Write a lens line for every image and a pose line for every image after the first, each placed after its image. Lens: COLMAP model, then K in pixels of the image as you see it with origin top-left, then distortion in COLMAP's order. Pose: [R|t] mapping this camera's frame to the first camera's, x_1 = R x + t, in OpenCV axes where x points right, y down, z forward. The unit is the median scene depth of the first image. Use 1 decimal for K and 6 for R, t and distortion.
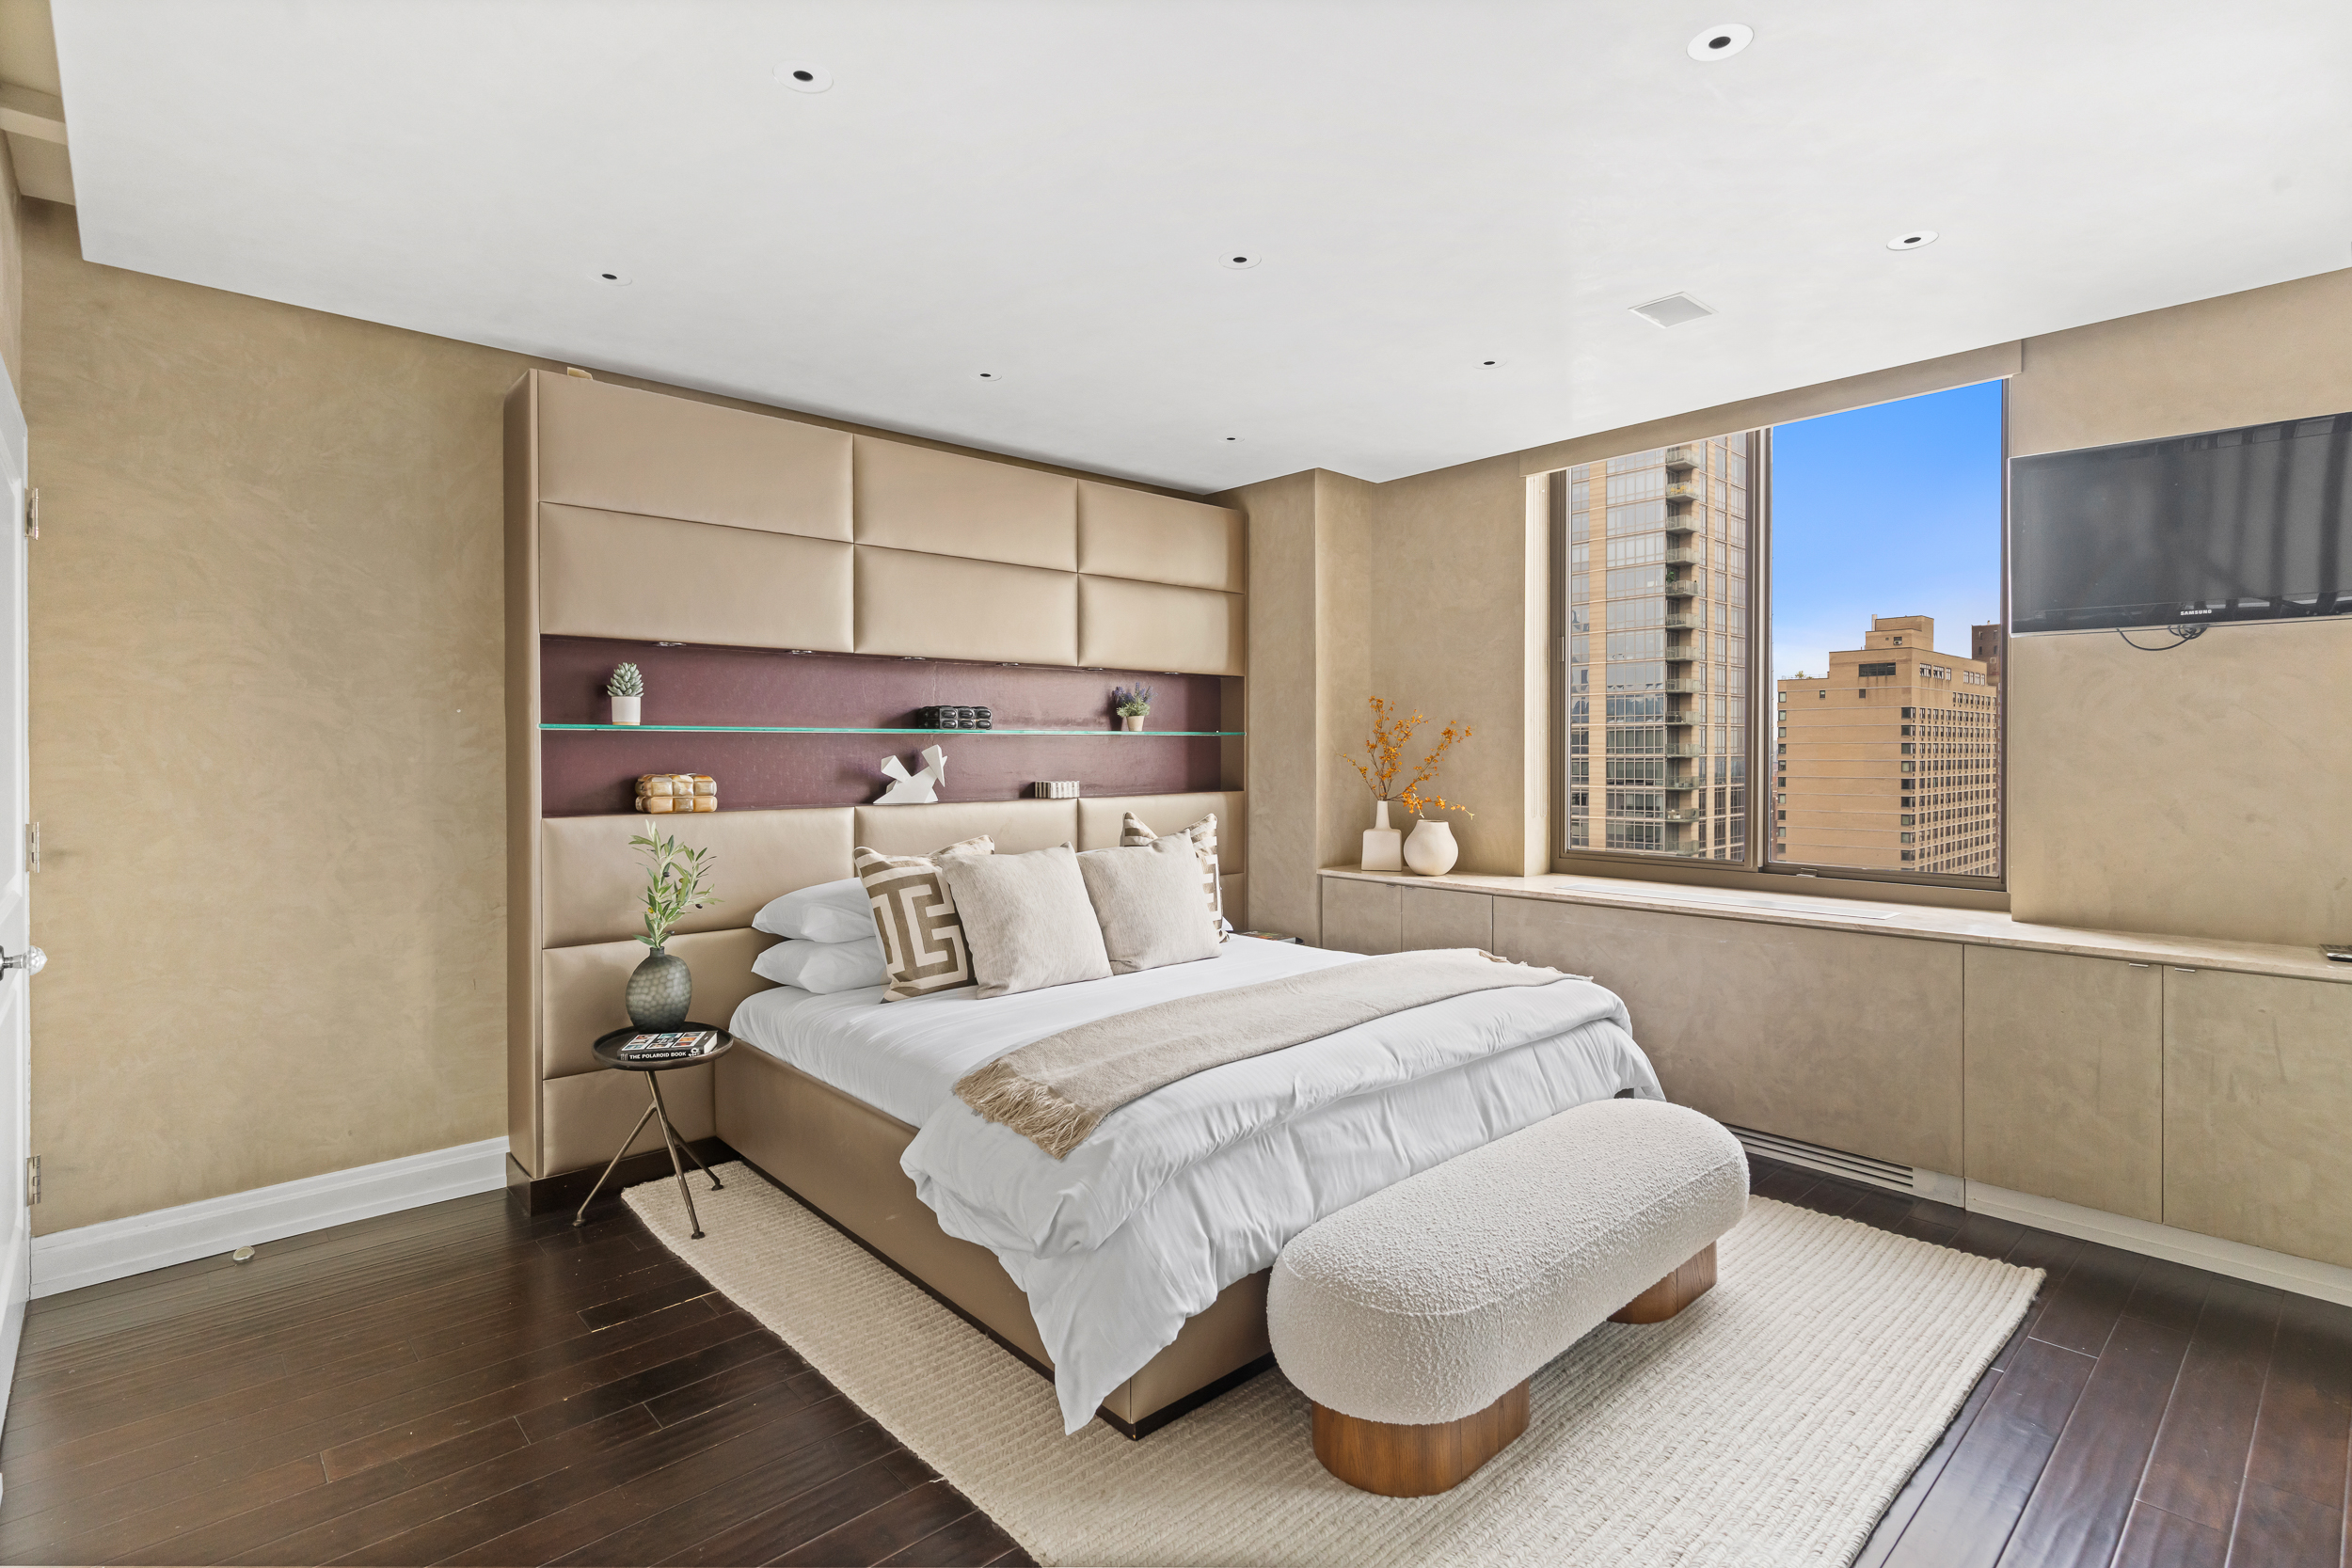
lens RADIAL K [[1122.4, 0, 1178.8], [0, 1122.4, 767.1], [0, 0, 1]] dist [0.003254, 0.000143]
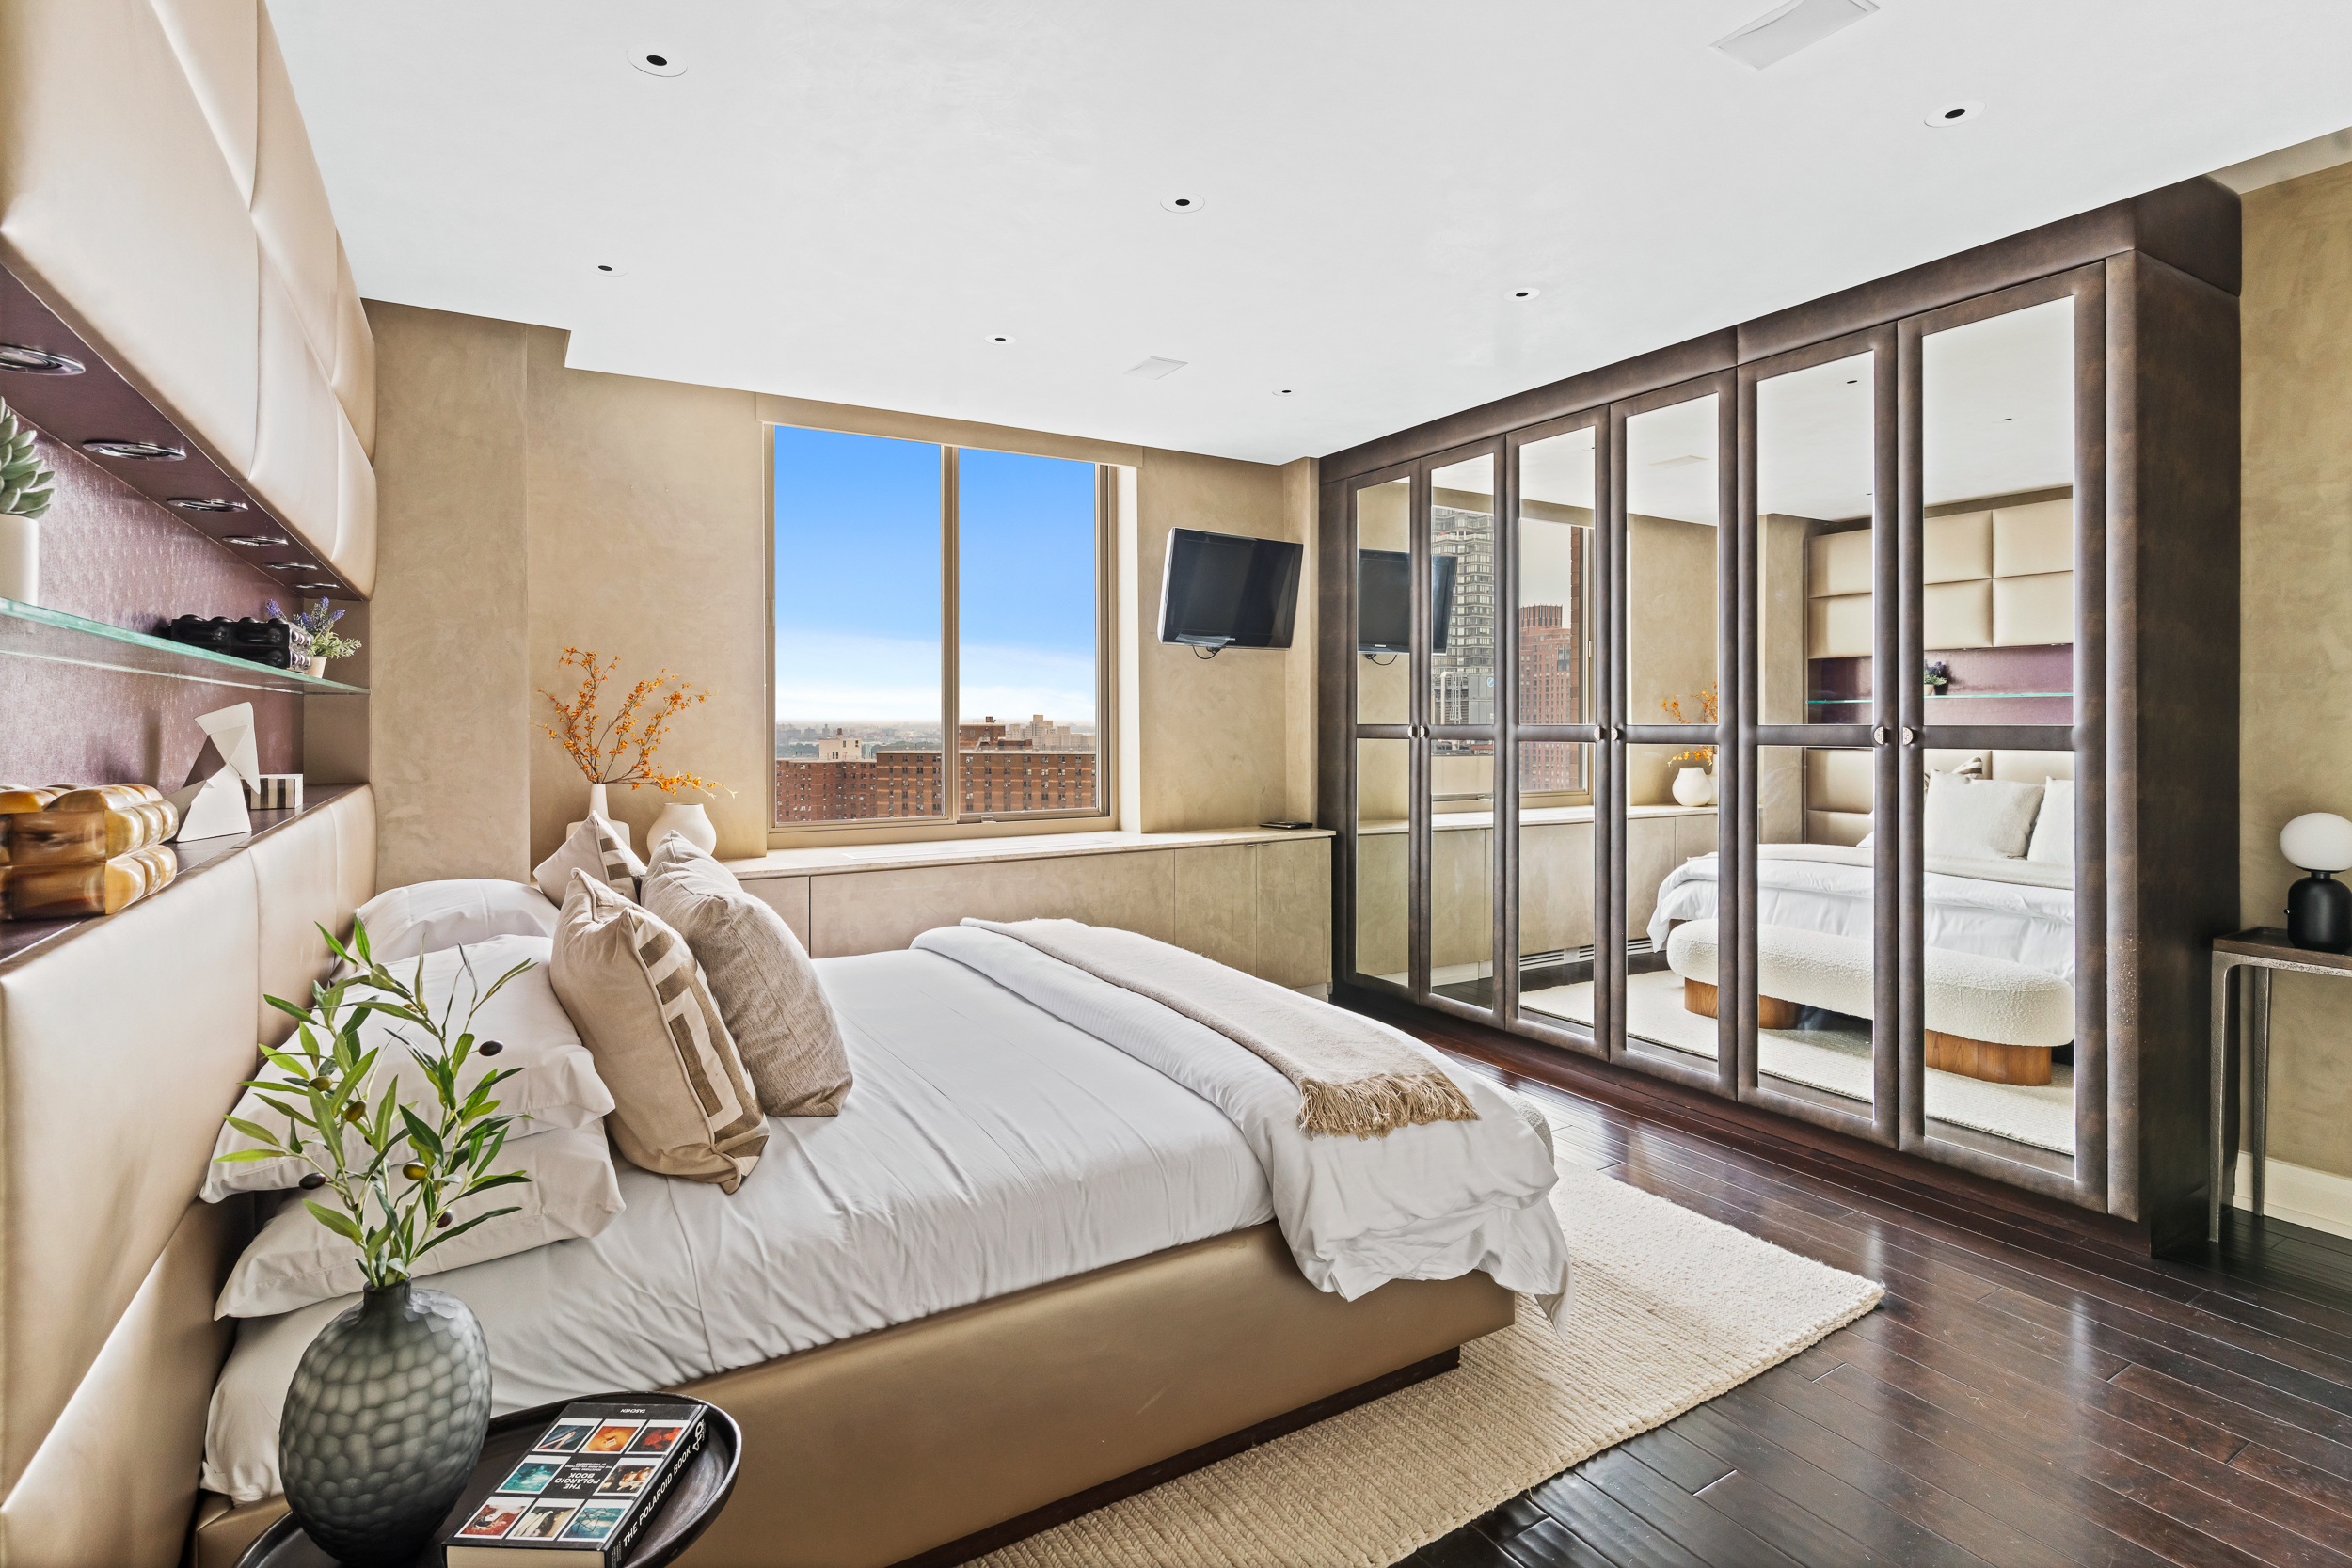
lens RADIAL K [[1122.4, 0, 1176.9], [0, 1122.4, 719.8], [0, 0, 1]] dist [0.003254, 0.000143]
pose [[0.199972, 0.002548, 0.979798, -0.727438], [0.016472, 0.999847, -0.005962, -0.004375], [-0.979663, 0.017332, 0.199899, 0.671036]]
